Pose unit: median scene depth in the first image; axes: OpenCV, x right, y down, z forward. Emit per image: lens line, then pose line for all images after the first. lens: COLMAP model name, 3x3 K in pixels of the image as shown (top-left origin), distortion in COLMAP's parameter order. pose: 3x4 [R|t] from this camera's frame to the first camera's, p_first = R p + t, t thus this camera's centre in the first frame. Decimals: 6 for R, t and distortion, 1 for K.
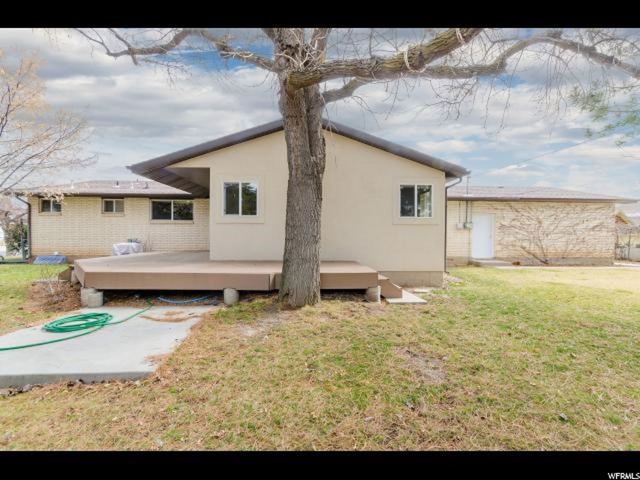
lens RADIAL K [[280.6, 0, 319.8], [0, 280.6, 239.4], [0, 0, 1]] dist [0.010748, 0.000180]
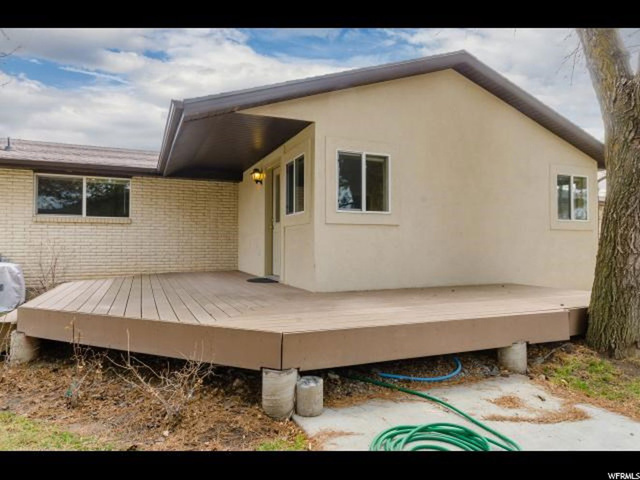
lens RADIAL K [[407.3, 0, 319.9], [0, 407.3, 242.5], [0, 0, 1]] dist [-0.001714, -0.000172]
pose [[0.932408, -0.000491, 0.361406, -0.670231], [0.007170, 0.999827, -0.017141, -0.008094], [-0.361335, 0.018573, 0.932251, 0.268836]]
